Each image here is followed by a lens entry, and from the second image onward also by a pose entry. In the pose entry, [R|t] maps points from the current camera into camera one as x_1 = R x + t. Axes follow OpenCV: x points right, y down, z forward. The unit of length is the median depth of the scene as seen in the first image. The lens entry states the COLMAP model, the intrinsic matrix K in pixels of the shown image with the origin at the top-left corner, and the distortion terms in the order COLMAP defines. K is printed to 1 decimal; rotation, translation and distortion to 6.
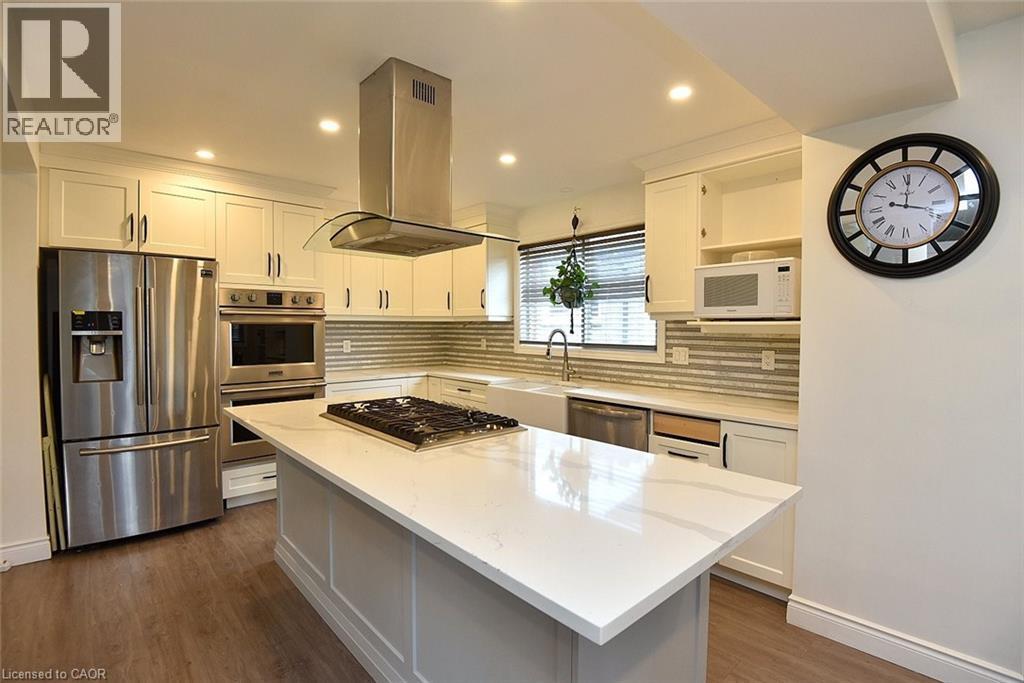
lens RADIAL K [[480.1, 0, 516.3], [0, 480.1, 340.3], [0, 0, 1]] dist [-0.001804, -0.033975]
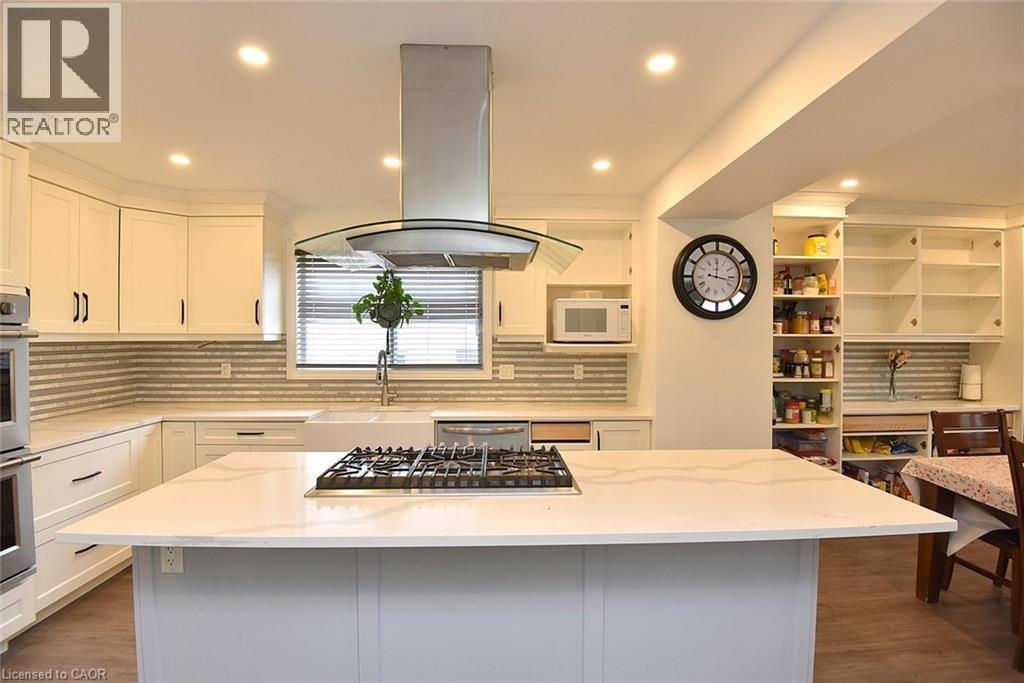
lens RADIAL K [[480.1, 0, 516.3], [0, 480.1, 340.3], [0, 0, 1]] dist [-0.001804, -0.033975]
pose [[0.646481, -0.010062, 0.762864, -0.455604], [0.023061, 0.999714, -0.006357, -0.031294], [-0.762582, 0.021703, 0.646528, 0.213466]]
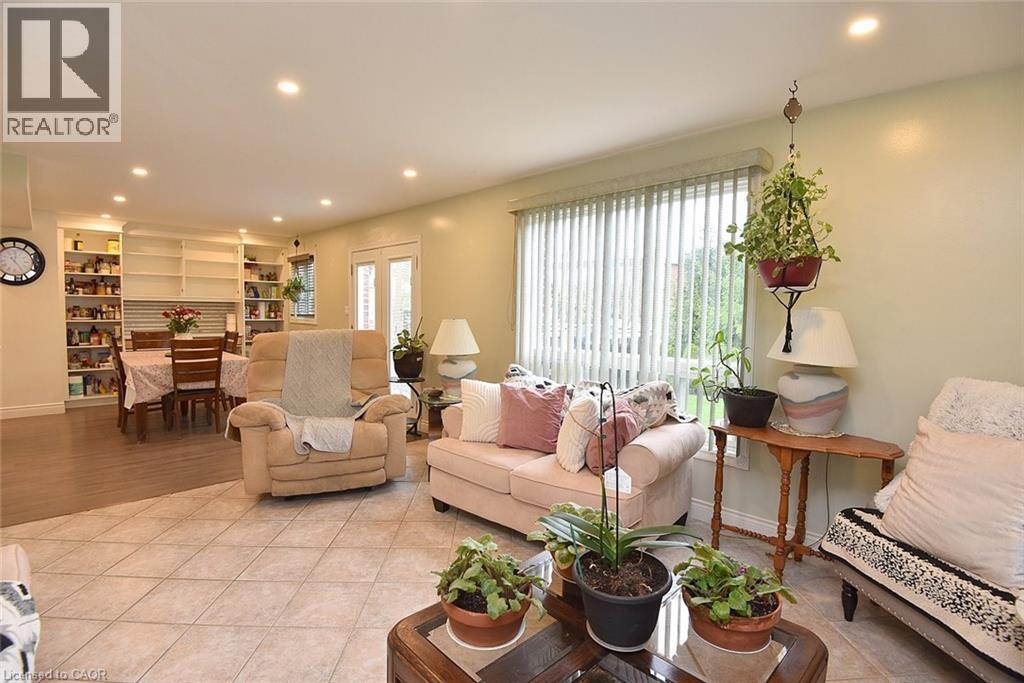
lens RADIAL K [[466.3, 0, 512.0], [0, 466.3, 341.5], [0, 0, 1]] dist [-0.000822, -0.023034]
pose [[0.005164, -0.077179, 0.997004, -0.979211], [0.007086, 0.996995, 0.077141, 0.010602], [-0.999962, 0.006667, 0.005695, -1.043975]]
